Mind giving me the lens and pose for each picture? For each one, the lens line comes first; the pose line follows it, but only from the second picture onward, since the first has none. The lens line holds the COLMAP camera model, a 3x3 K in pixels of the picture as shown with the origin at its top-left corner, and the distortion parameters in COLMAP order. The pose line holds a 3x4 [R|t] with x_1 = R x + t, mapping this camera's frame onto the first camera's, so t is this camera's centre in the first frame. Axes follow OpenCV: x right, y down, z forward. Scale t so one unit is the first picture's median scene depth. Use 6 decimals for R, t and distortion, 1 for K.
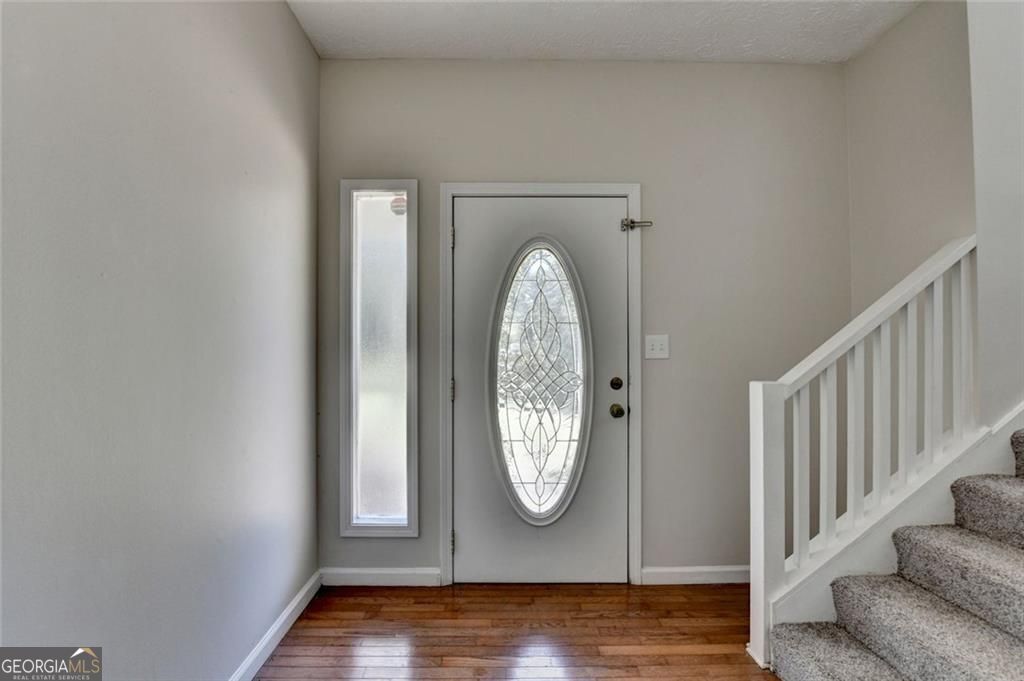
lens RADIAL K [[426.0, 0, 512.0], [0, 426.0, 340.5], [0, 0, 1]] dist [-0.012677, -0.000192]
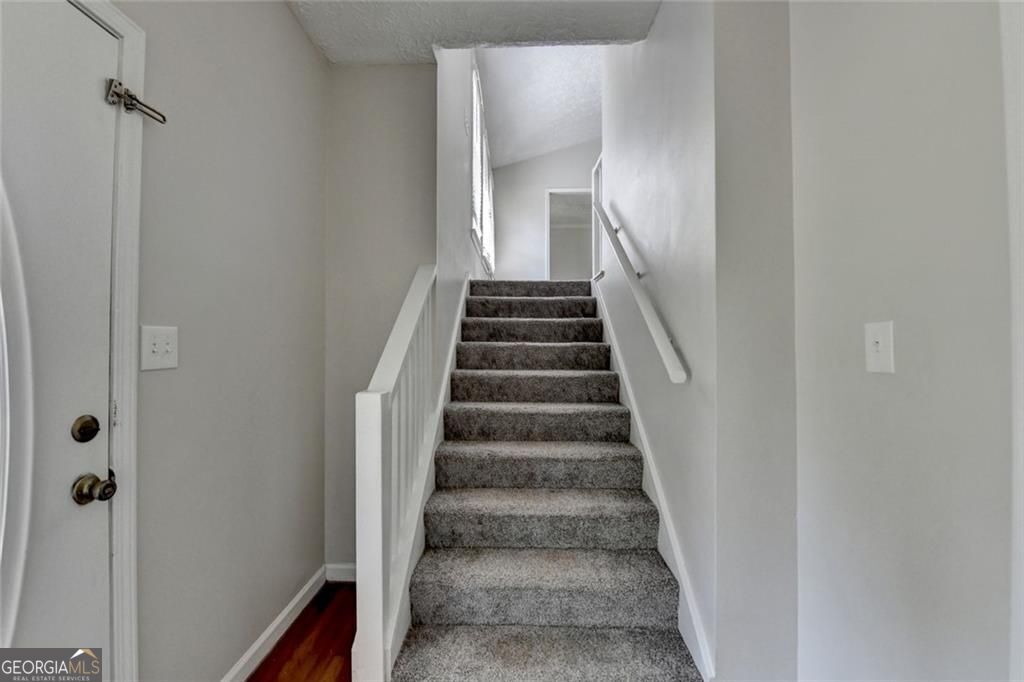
lens RADIAL K [[423.7, 0, 497.5], [0, 423.7, 343.8], [0, 0, 1]] dist [-0.001182, -0.006243]
pose [[0.084288, 0.012155, 0.996367, -0.228567], [-0.021658, 0.999712, -0.010363, 0.008065], [-0.996206, -0.020706, 0.084527, 0.728693]]
